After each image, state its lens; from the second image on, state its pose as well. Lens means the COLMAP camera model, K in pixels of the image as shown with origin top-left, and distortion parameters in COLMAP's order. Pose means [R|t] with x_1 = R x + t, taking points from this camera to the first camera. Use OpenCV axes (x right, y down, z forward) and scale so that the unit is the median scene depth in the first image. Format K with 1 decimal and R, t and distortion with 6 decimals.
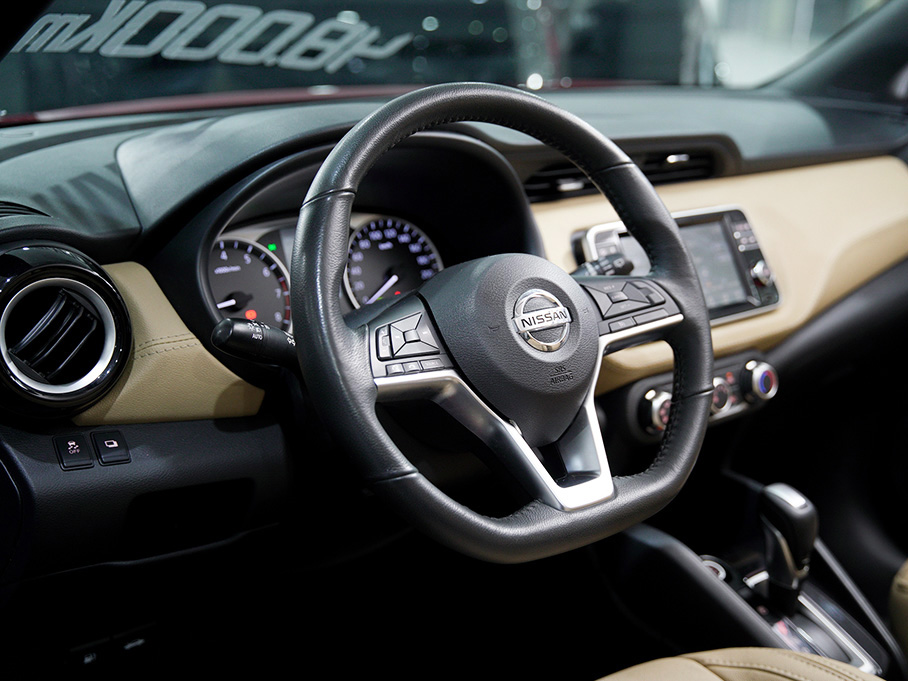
lens RADIAL K [[1199.8, 0, 458.7], [0, 1199.8, 344.4], [0, 0, 1]] dist [-0.061846, 0.000000]
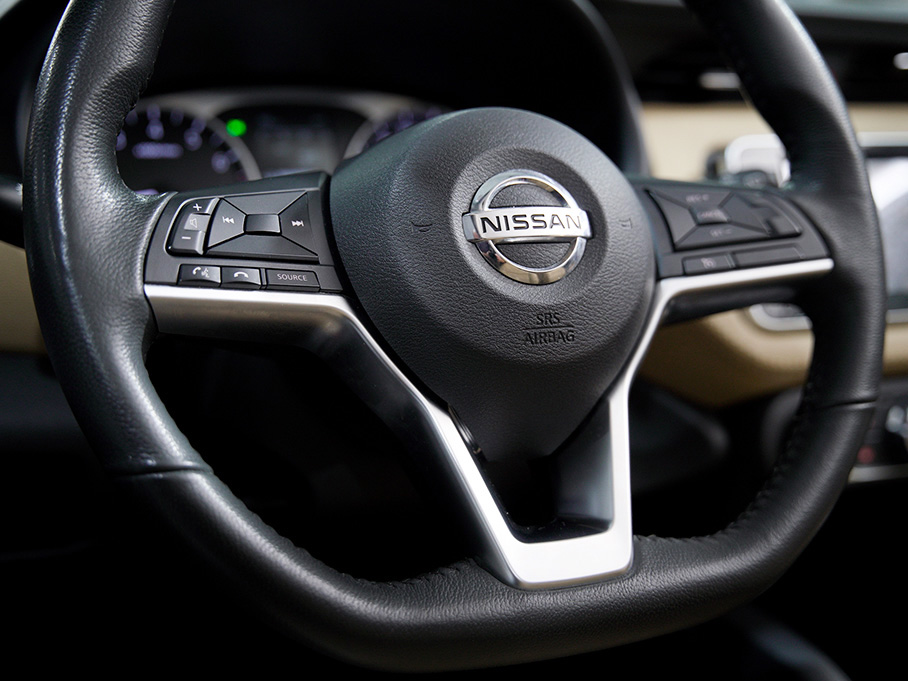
lens RADIAL K [[1199.8, 0, 428.7], [0, 1199.8, 321.9], [0, 0, 1]] dist [-0.061846, 0.000000]
pose [[0.960242, 0.099343, -0.260894, 0.159989], [-0.108749, 0.993830, -0.021829, 0.036468], [0.257115, 0.049333, 0.965121, 0.440843]]
